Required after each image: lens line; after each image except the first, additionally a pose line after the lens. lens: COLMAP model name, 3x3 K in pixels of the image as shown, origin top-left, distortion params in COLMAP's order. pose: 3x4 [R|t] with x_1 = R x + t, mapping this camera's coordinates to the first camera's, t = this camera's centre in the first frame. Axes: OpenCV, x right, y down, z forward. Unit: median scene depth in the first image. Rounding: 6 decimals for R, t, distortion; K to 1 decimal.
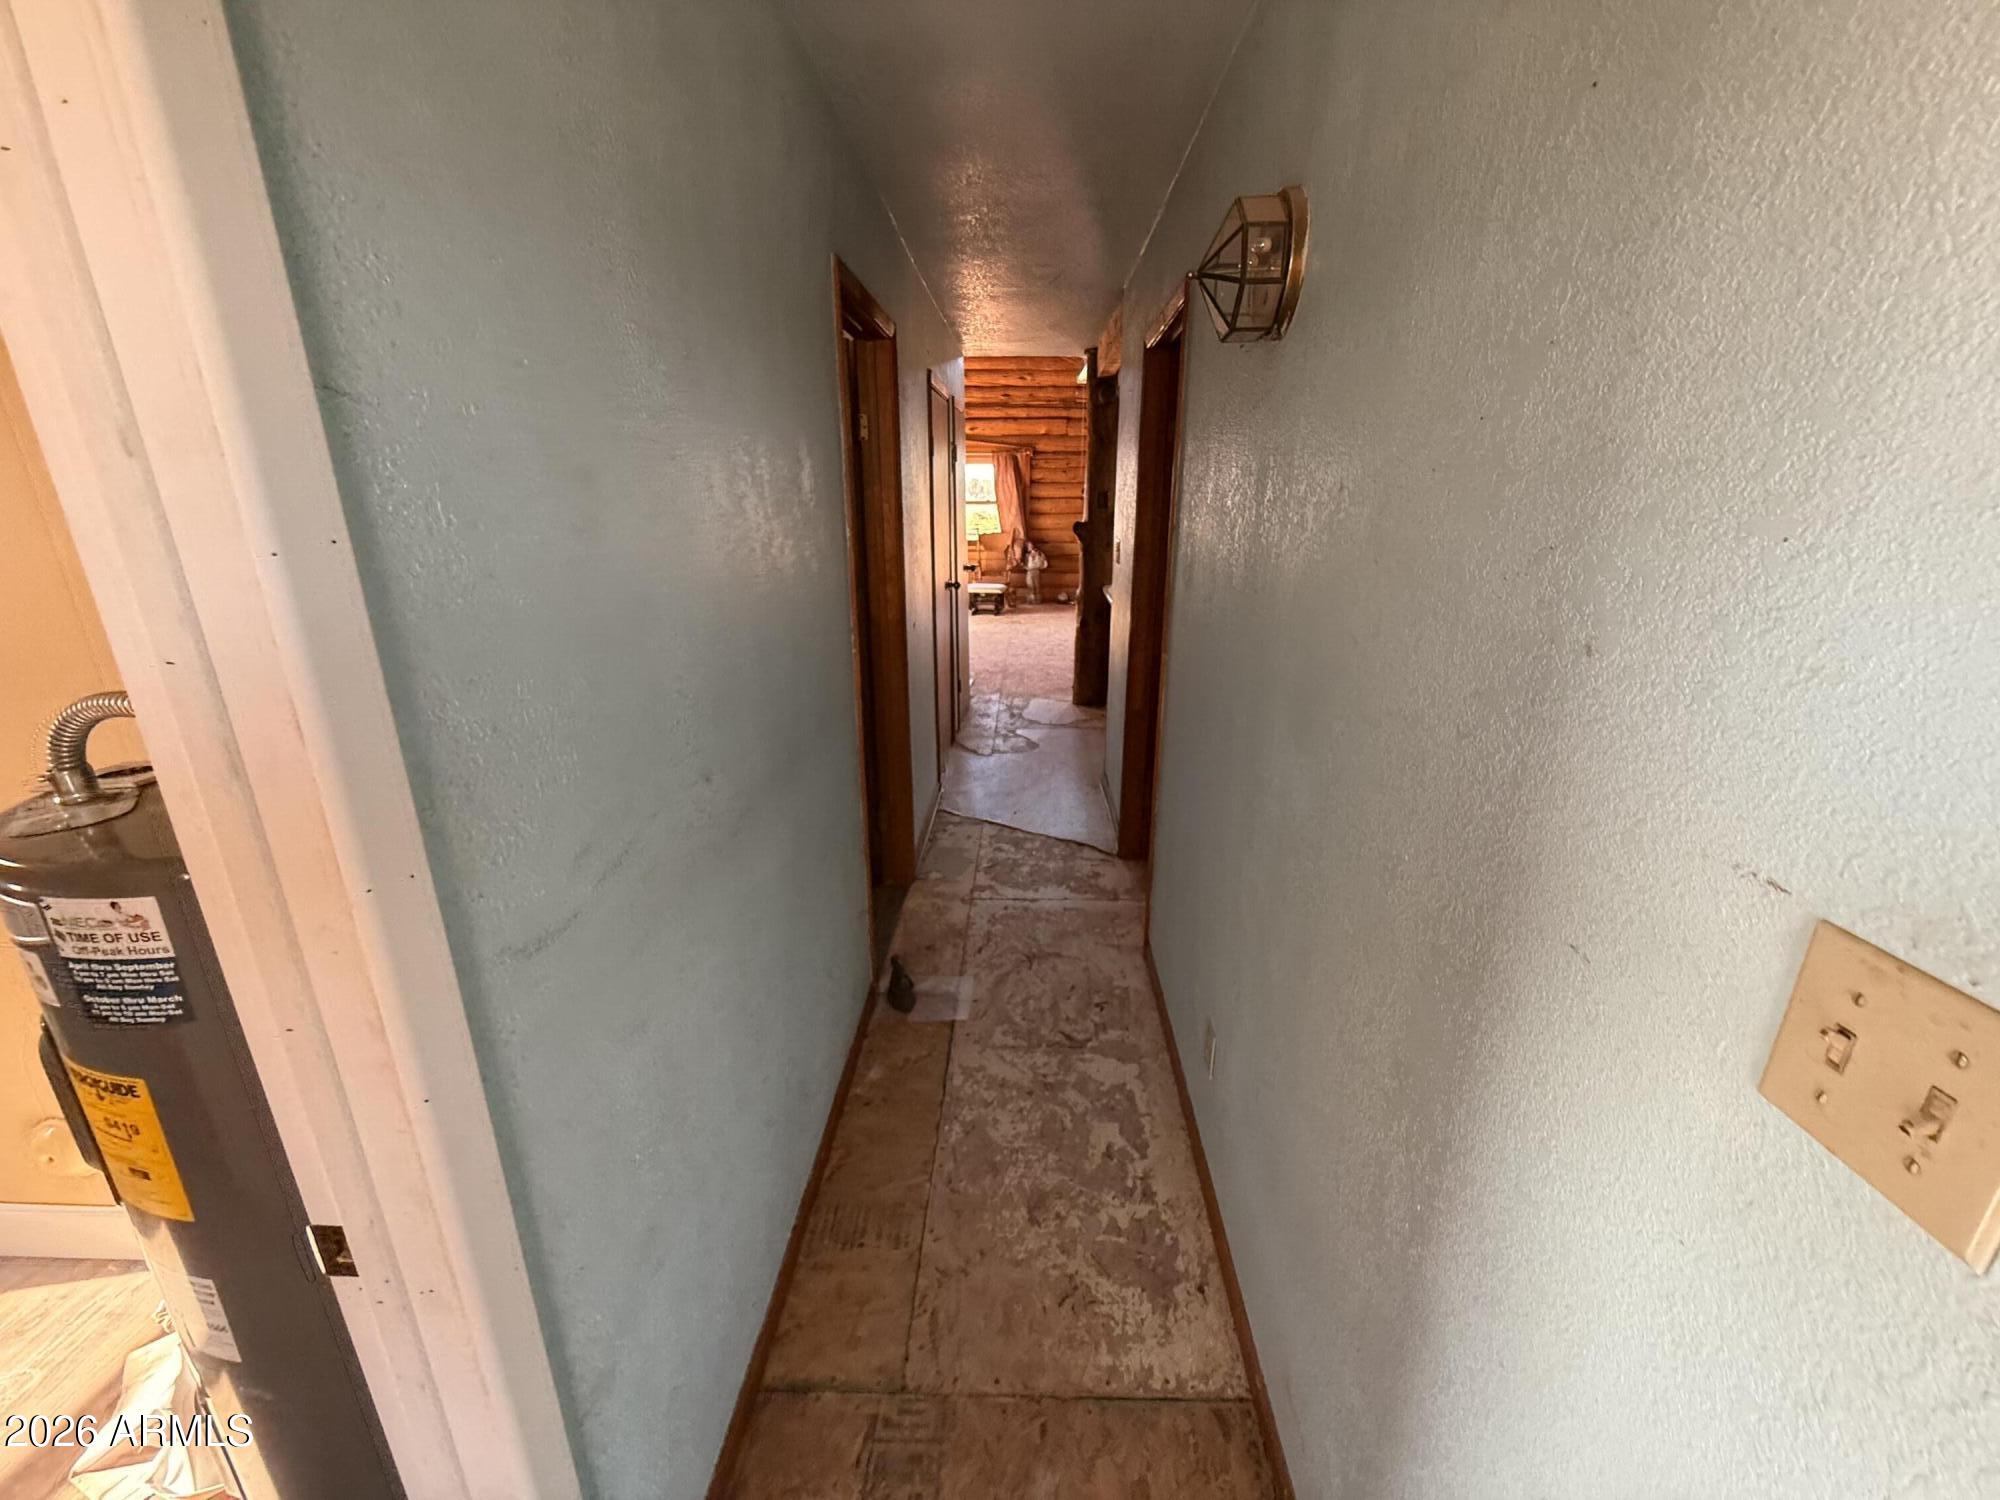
lens RADIAL K [[800.7, 0, 1011.1], [0, 800.7, 757.1], [0, 0, 1]] dist [0.001048, -0.000685]
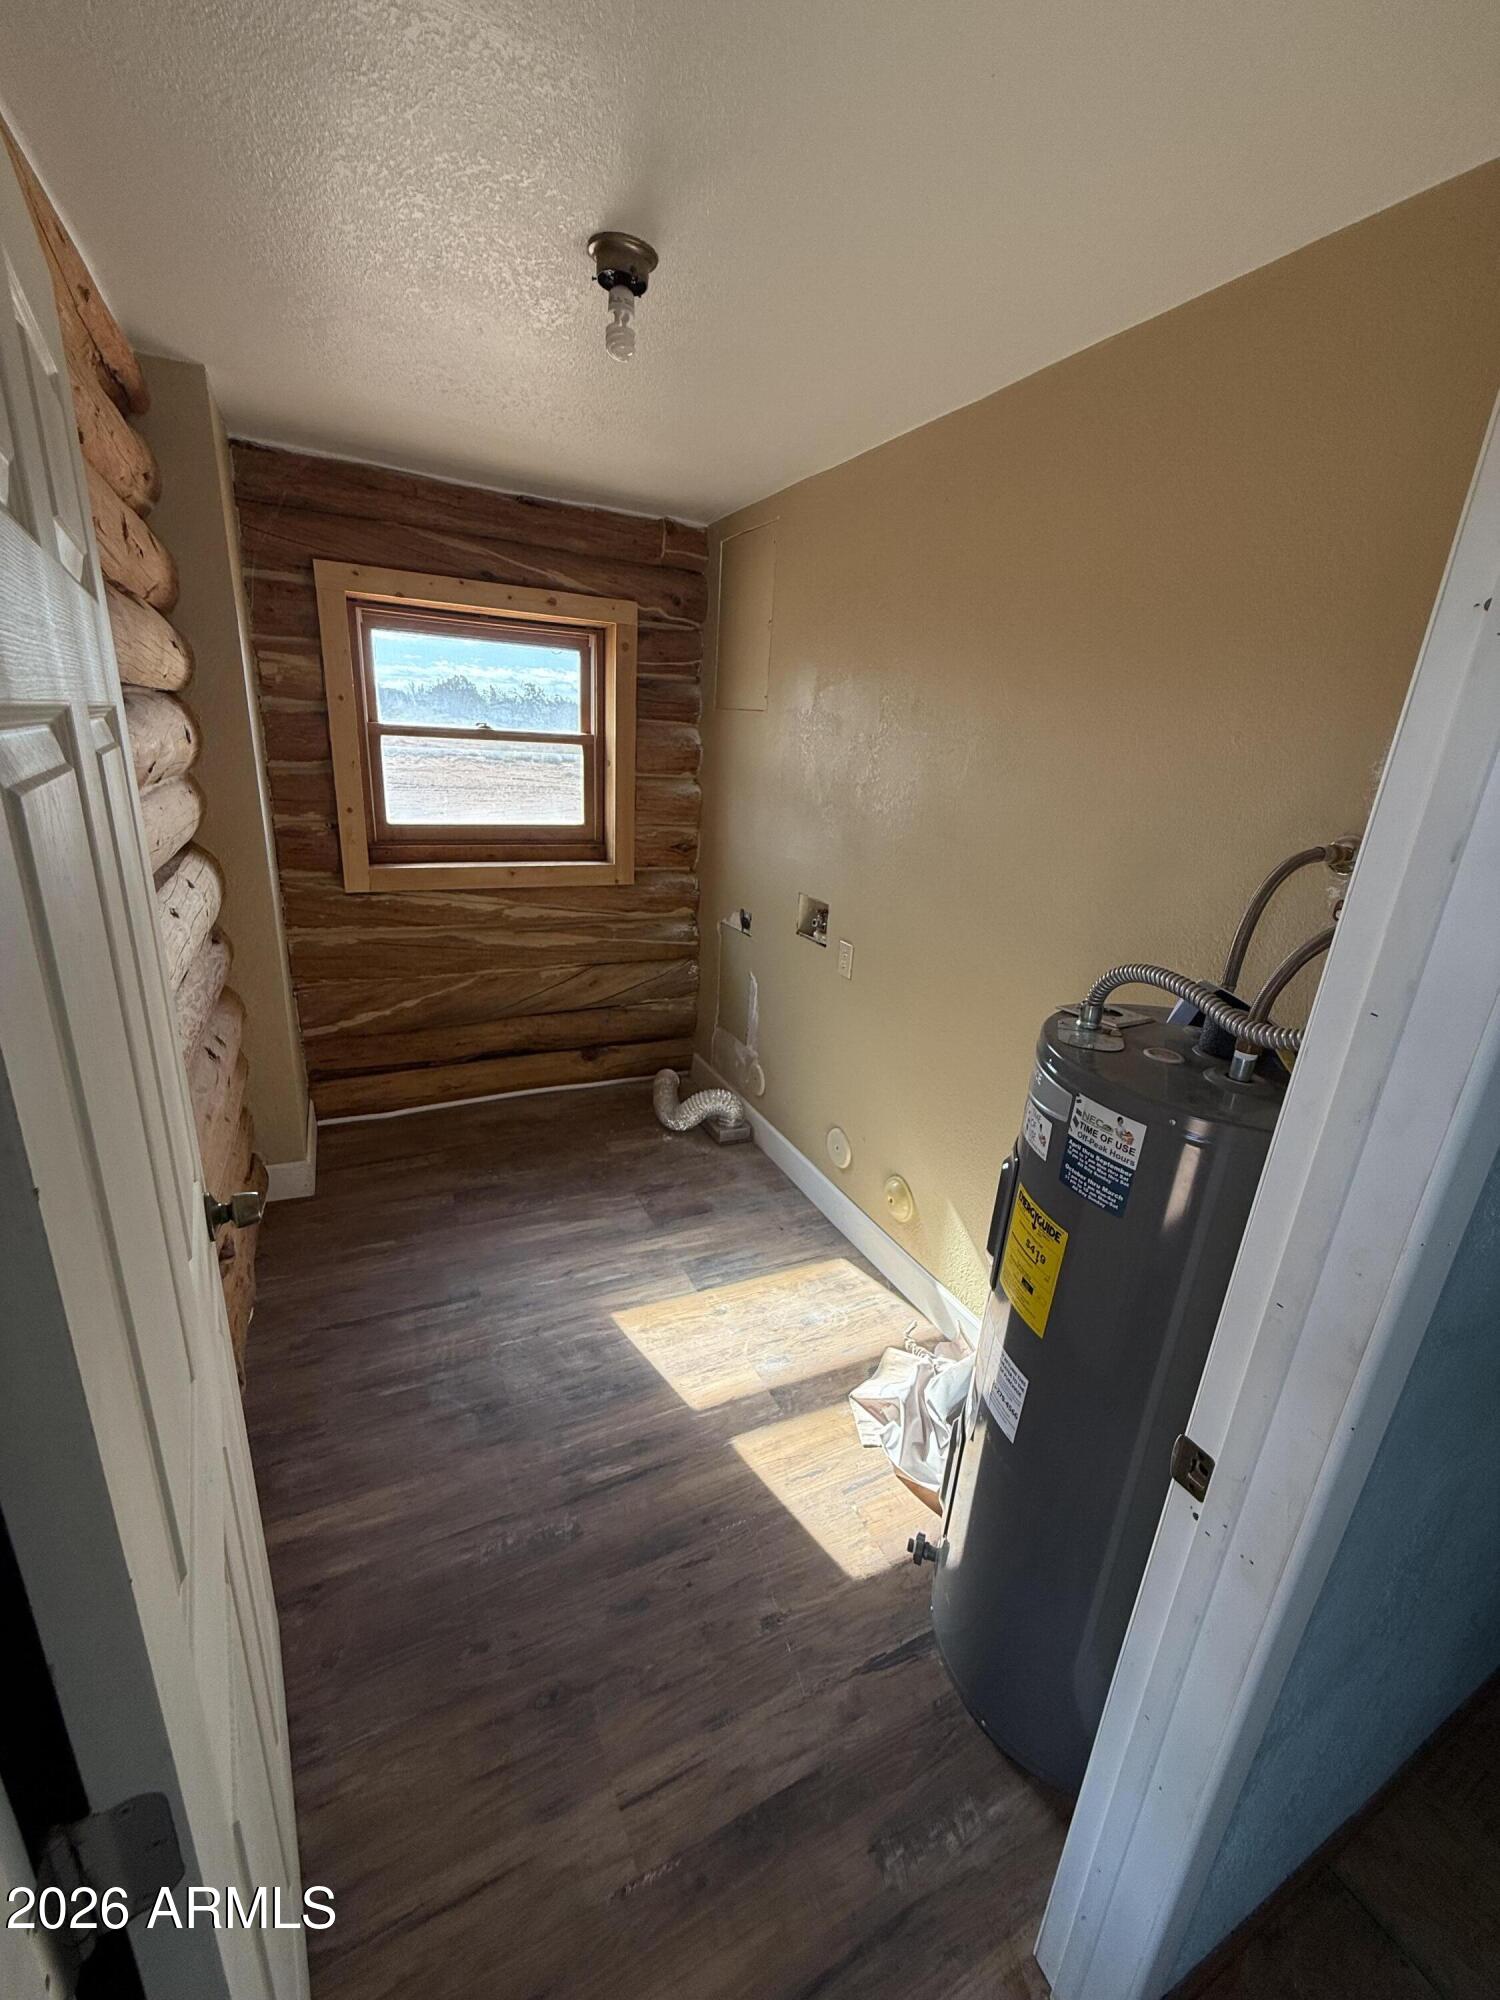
lens RADIAL K [[800.7, 0, 755.3], [0, 800.7, 988.7], [0, 0, 1]] dist [0.001048, -0.000685]
pose [[0.472633, 0.285719, -0.833656, -0.318010], [-0.329006, 0.934793, 0.133855, -0.005604], [0.817541, 0.211013, 0.535817, -0.302103]]
